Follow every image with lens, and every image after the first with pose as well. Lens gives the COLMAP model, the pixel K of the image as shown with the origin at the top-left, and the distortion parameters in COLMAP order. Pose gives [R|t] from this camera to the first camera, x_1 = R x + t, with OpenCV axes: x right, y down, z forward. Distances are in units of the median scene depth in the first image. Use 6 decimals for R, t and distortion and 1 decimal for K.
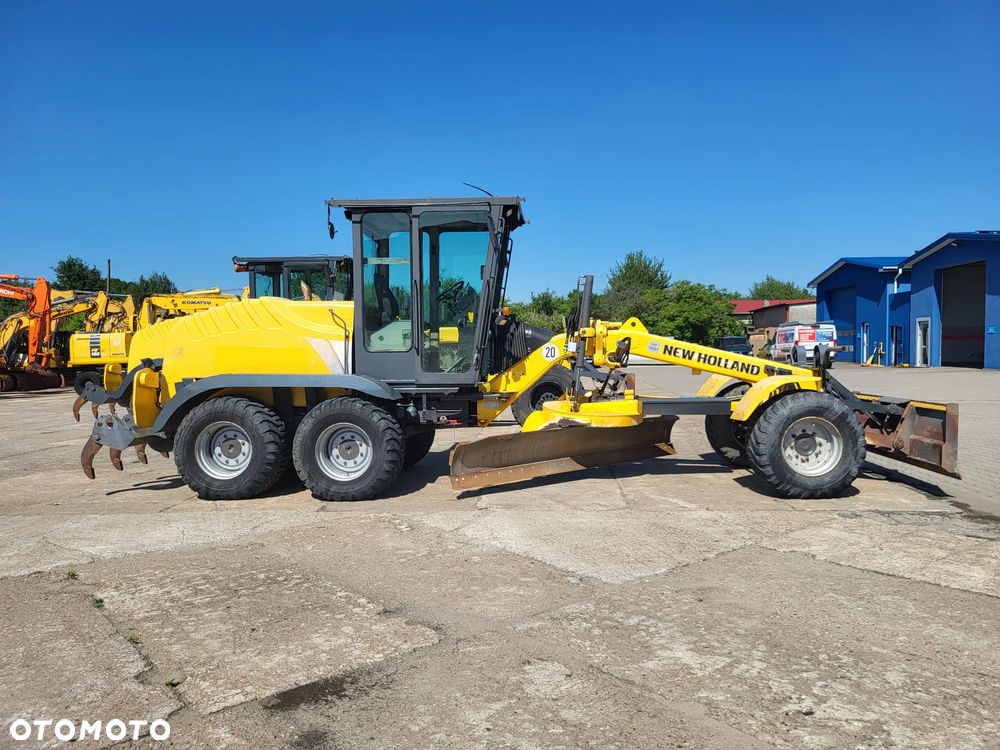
lens RADIAL K [[757.6, 0, 509.4], [0, 757.6, 370.6], [0, 0, 1]] dist [0.050758, -0.031752]
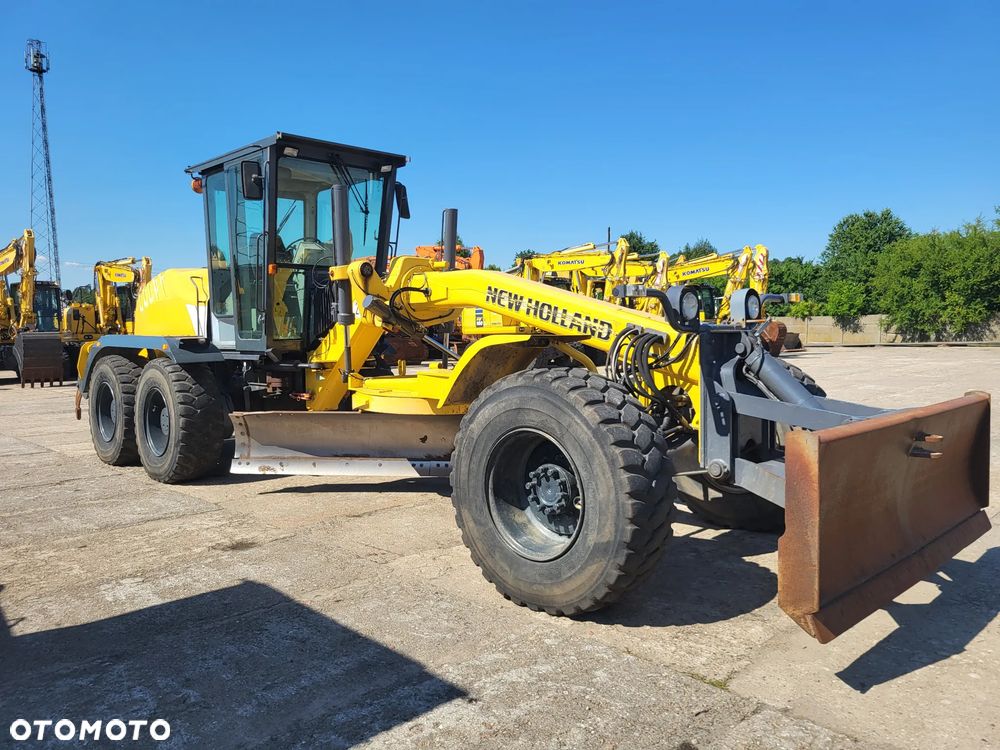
lens RADIAL K [[757.6, 0, 513.0], [0, 757.6, 353.0], [0, 0, 1]] dist [0.050758, -0.031752]
pose [[0.736665, 0.030015, -0.675591, 0.408131], [-0.015597, 0.999503, 0.027398, -0.038825], [0.676078, -0.009646, 0.736767, 1.181986]]
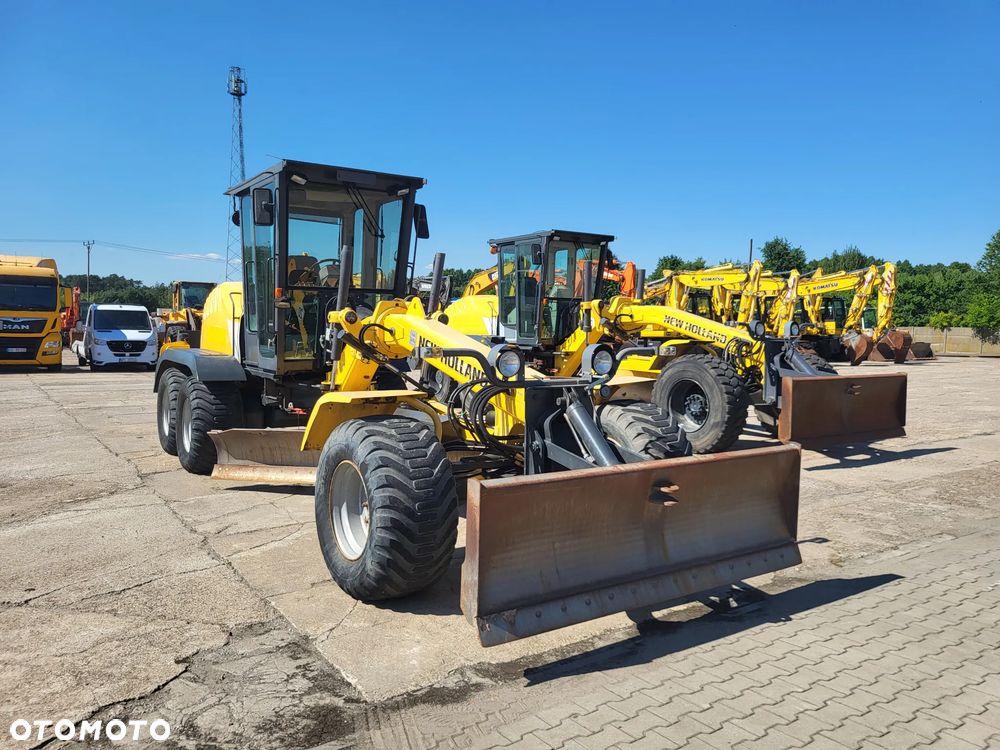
lens RADIAL K [[757.6, 0, 520.1], [0, 757.6, 355.2], [0, 0, 1]] dist [0.050758, -0.031752]
pose [[0.609726, 0.051648, -0.790928, 0.846440], [-0.040022, 0.998608, 0.034356, -0.043995], [0.791602, 0.010707, 0.610944, 0.638857]]
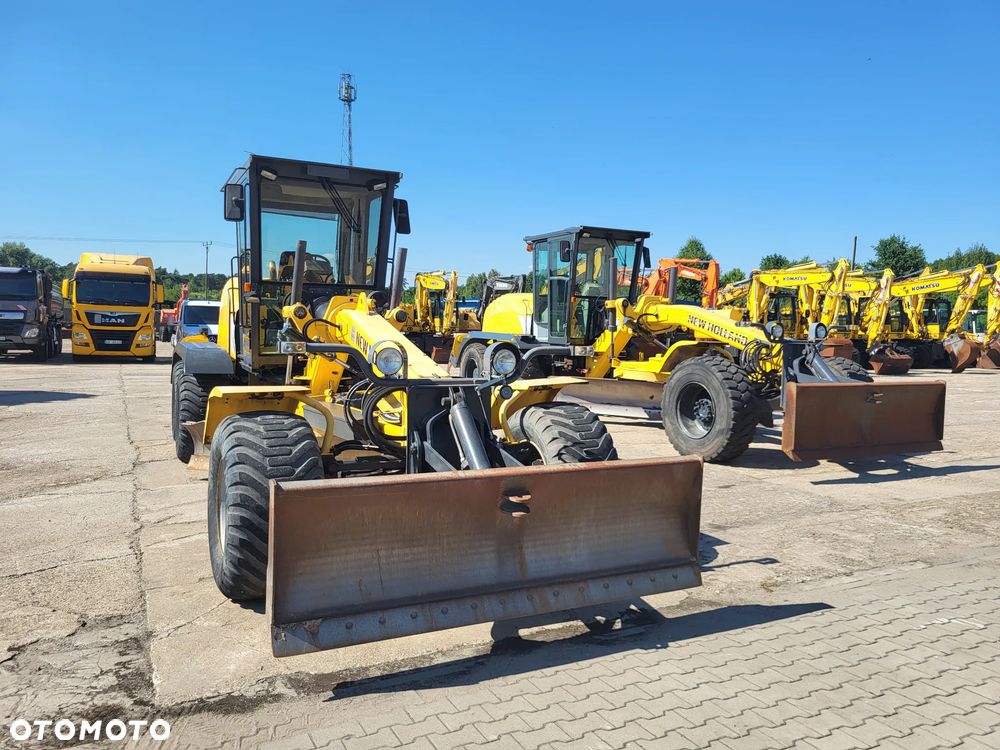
lens RADIAL K [[757.6, 0, 517.2], [0, 757.6, 360.7], [0, 0, 1]] dist [0.050758, -0.031752]
pose [[0.494512, 0.067864, -0.866517, 0.905485], [-0.052329, 0.997463, 0.048256, -0.048583], [0.867594, 0.021481, 0.496809, 0.779059]]
